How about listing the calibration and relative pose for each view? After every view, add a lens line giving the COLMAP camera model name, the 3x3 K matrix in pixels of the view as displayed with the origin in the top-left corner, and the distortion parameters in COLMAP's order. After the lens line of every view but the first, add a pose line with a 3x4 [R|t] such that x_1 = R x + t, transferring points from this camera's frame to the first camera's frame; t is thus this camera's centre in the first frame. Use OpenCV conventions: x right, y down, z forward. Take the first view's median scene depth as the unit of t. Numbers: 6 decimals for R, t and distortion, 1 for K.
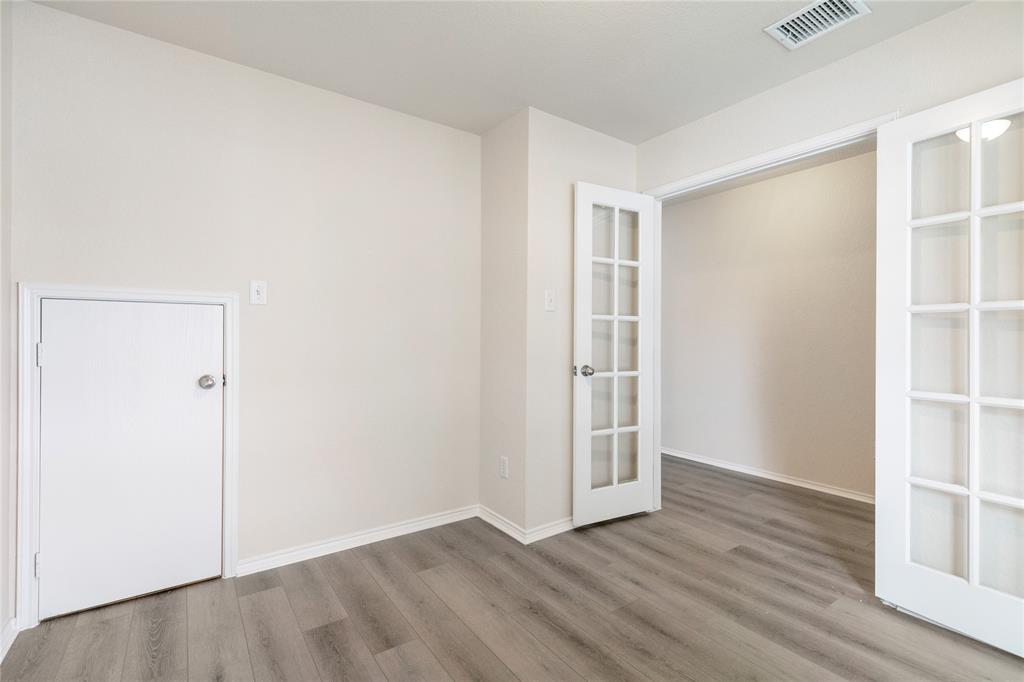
lens RADIAL K [[472.2, 0, 506.2], [0, 472.2, 338.3], [0, 0, 1]] dist [0.002229, 0.002527]
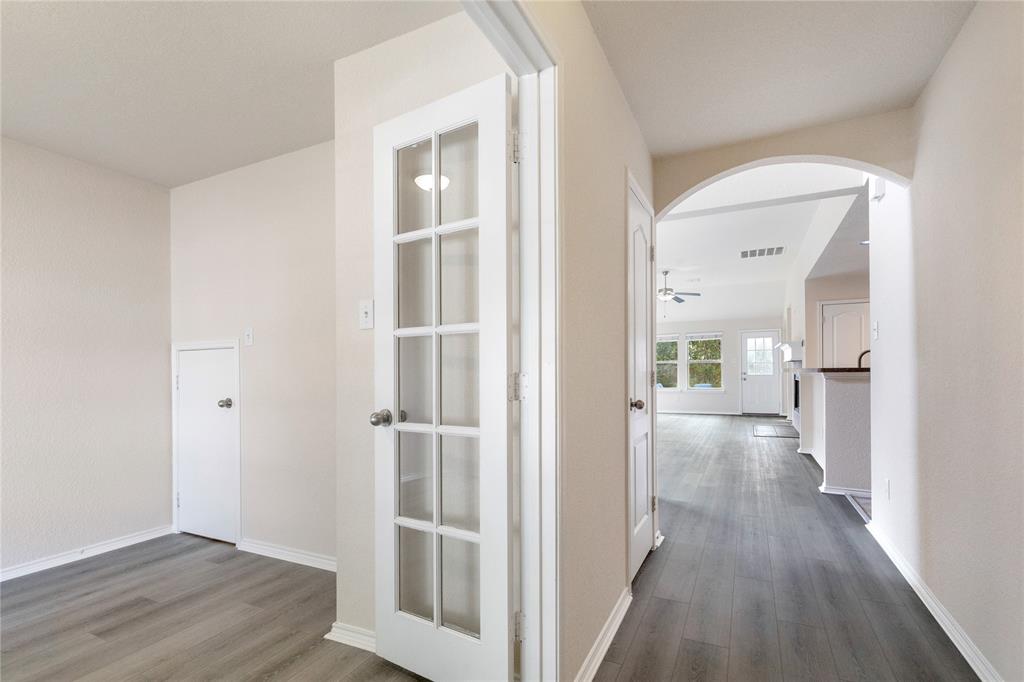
lens RADIAL K [[472.2, 0, 499.6], [0, 472.2, 366.8], [0, 0, 1]] dist [0.002229, 0.002527]
pose [[0.478381, -0.015213, -0.878021, 0.899820], [0.017771, 0.999813, -0.007641, 0.008346], [0.877973, -0.011948, 0.478562, 0.929581]]
